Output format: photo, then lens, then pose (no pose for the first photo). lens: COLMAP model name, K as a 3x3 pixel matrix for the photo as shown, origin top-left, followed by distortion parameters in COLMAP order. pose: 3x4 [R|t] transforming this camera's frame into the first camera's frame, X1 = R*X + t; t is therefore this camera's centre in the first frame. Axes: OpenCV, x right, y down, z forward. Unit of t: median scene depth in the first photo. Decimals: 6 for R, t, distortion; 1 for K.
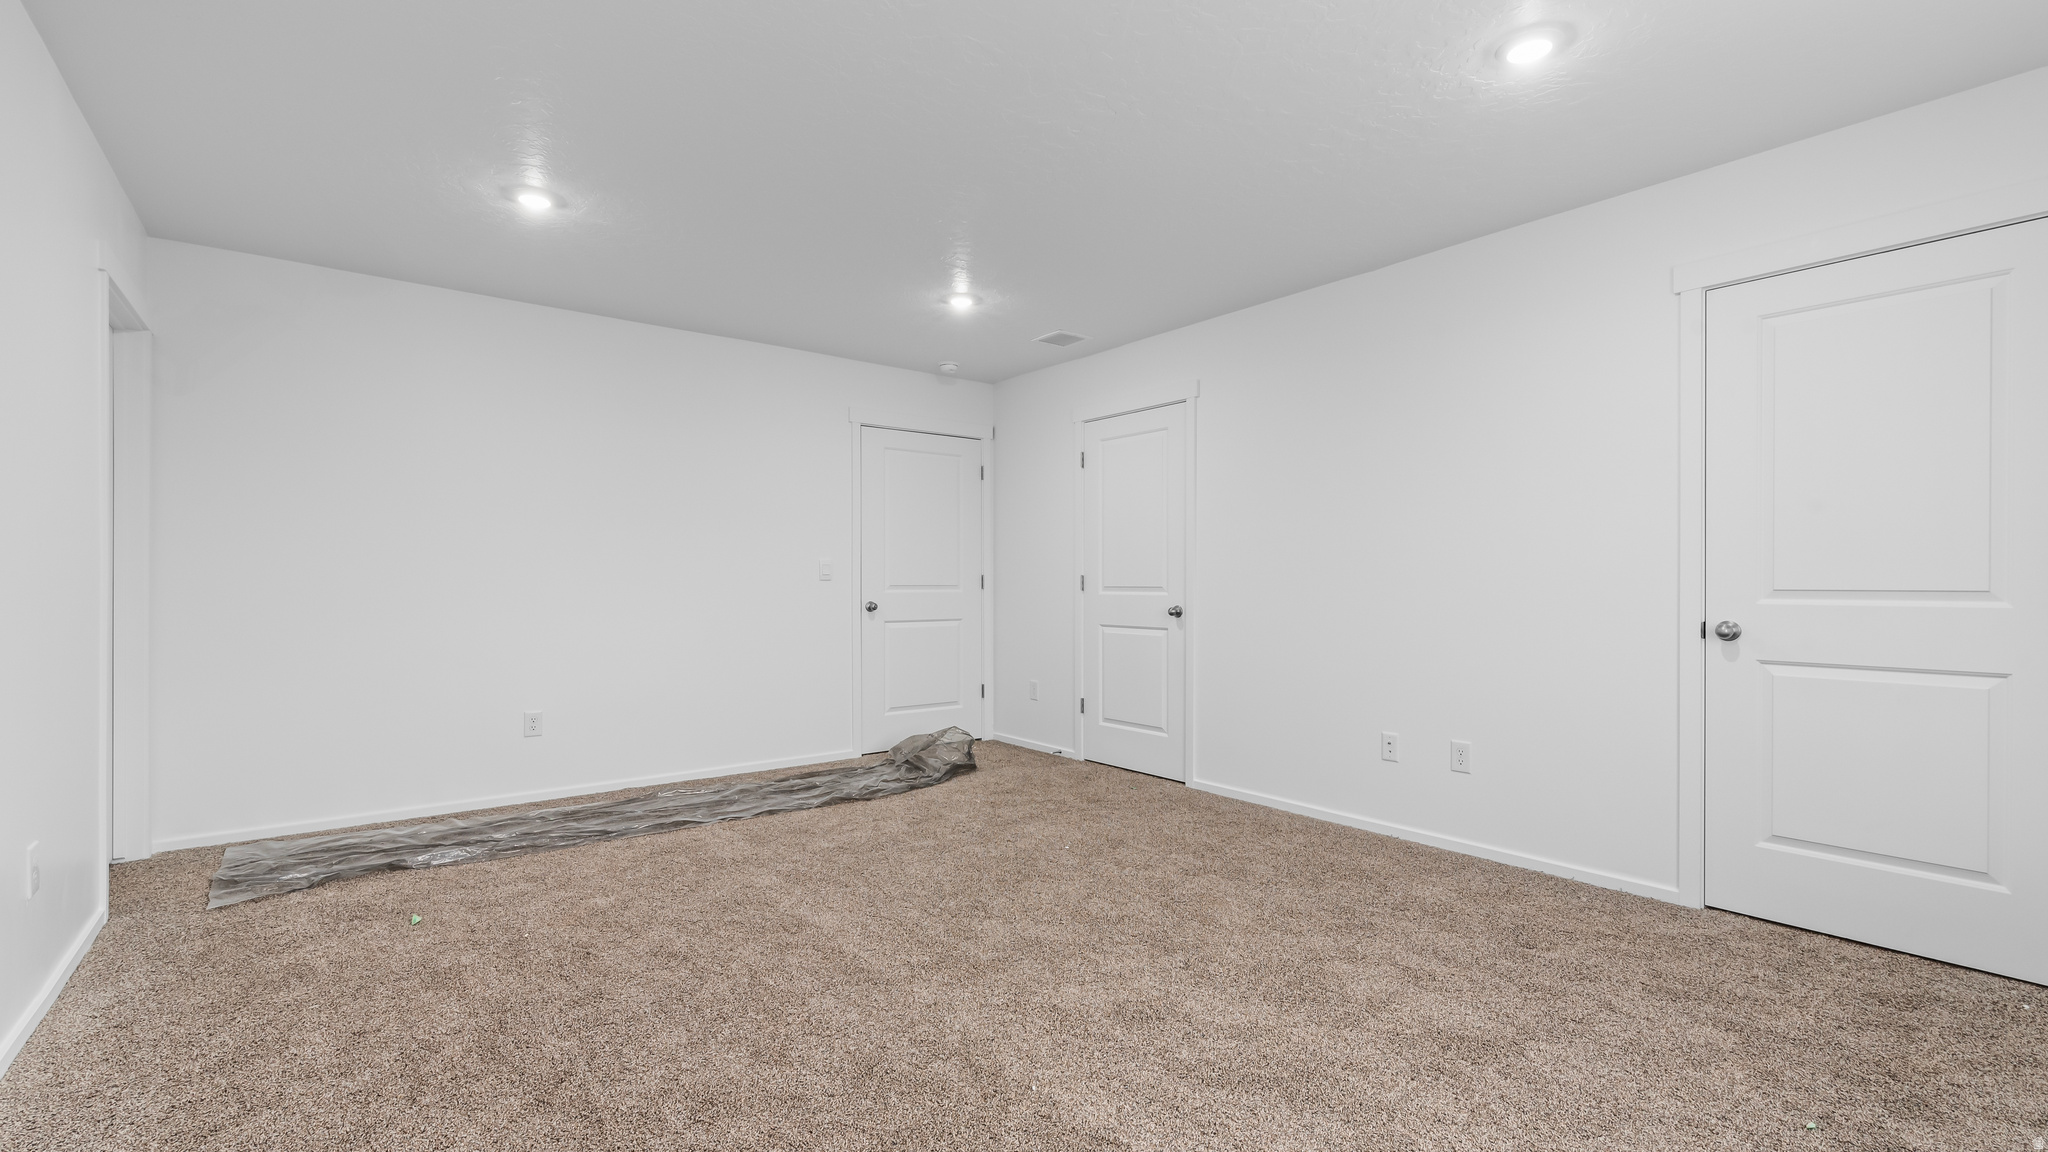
lens RADIAL K [[893.9, 0, 1013.8], [0, 893.9, 580.4], [0, 0, 1]] dist [-0.015688, -0.000353]
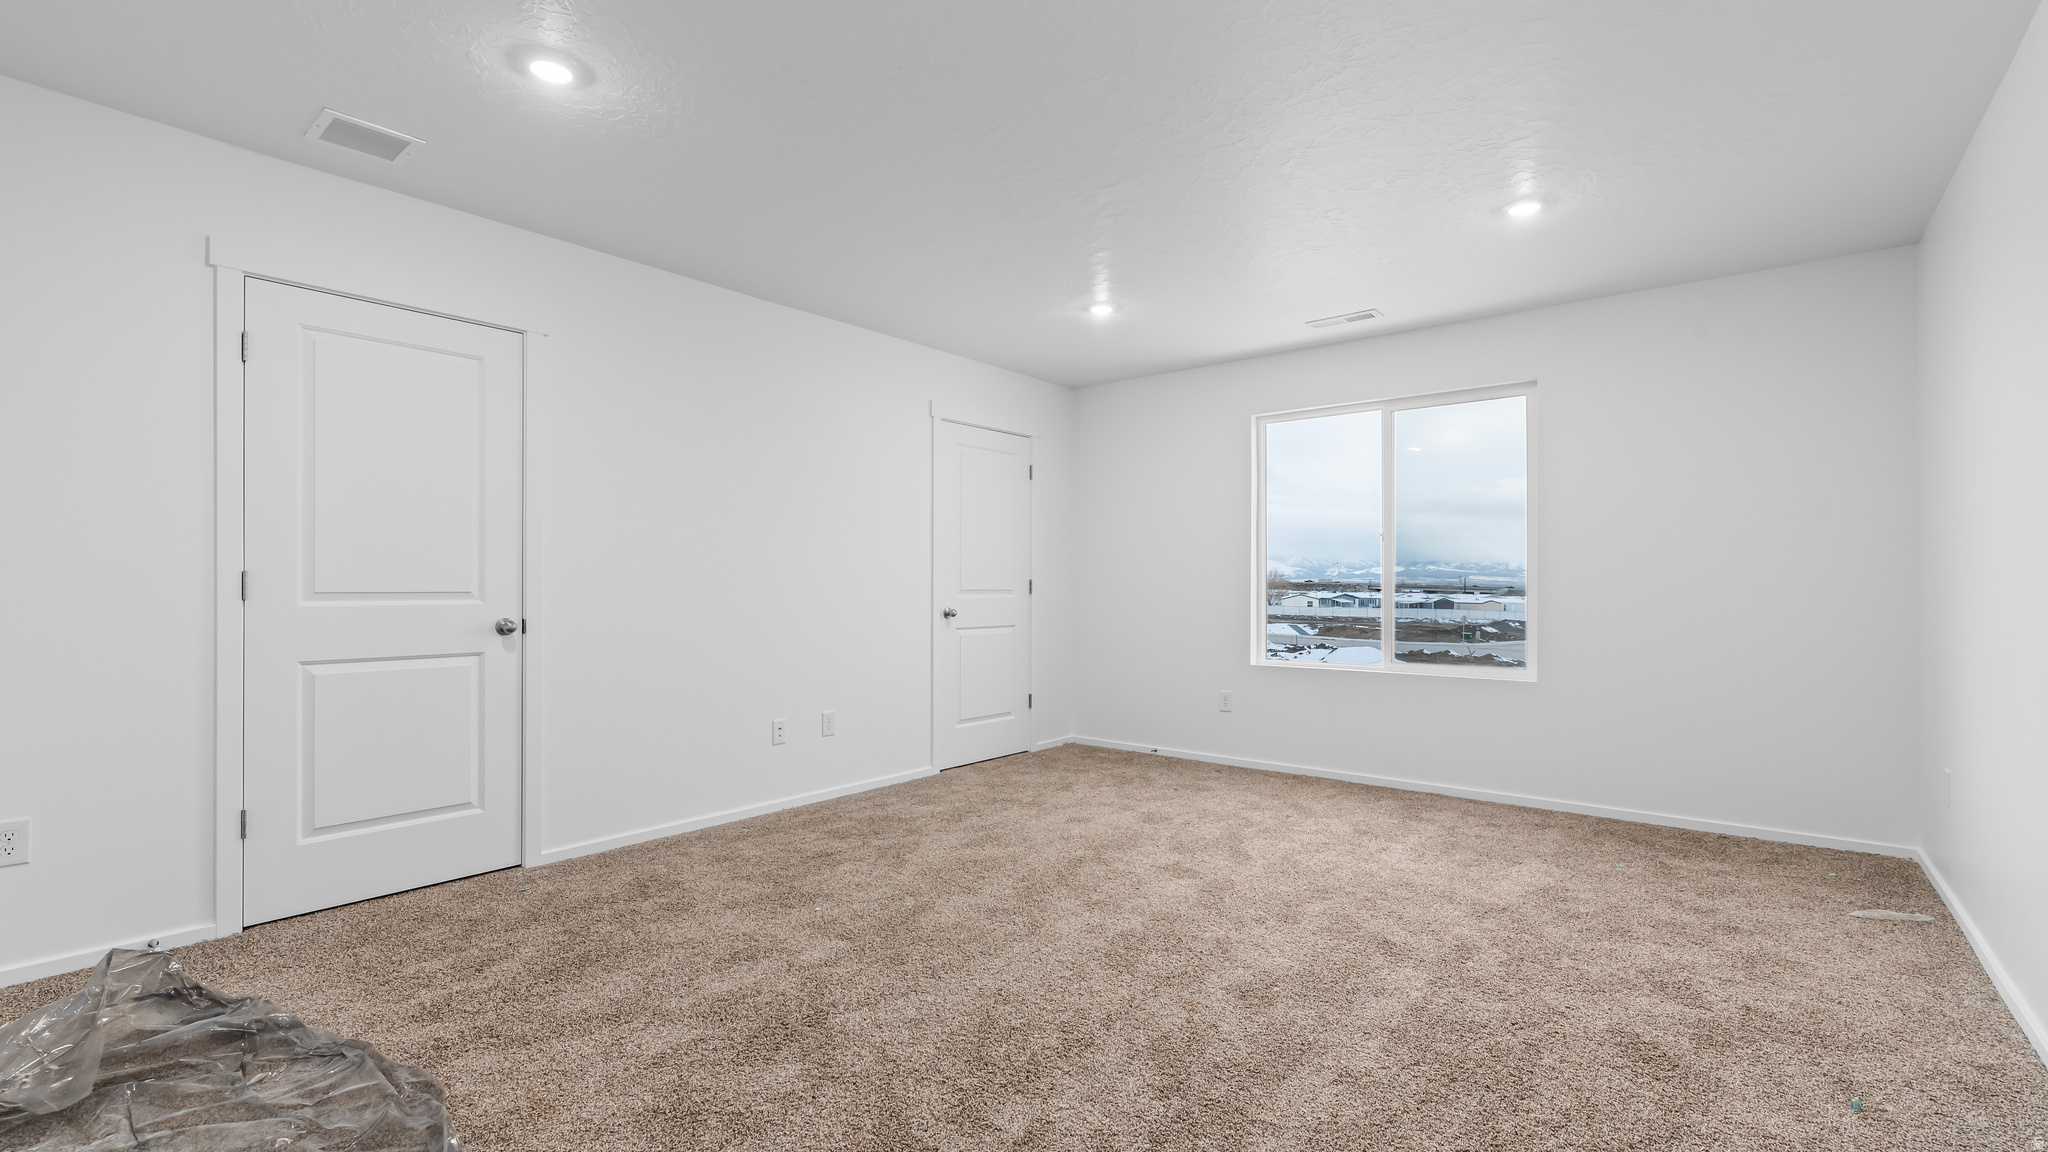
lens RADIAL K [[893.9, 0, 1031.5], [0, 893.9, 597.3], [0, 0, 1]] dist [-0.015688, -0.000353]
pose [[-0.246632, -0.014299, 0.969004, -0.748140], [-0.005748, 0.999895, 0.013292, 0.000204], [-0.969092, -0.002292, -0.246688, 0.968222]]
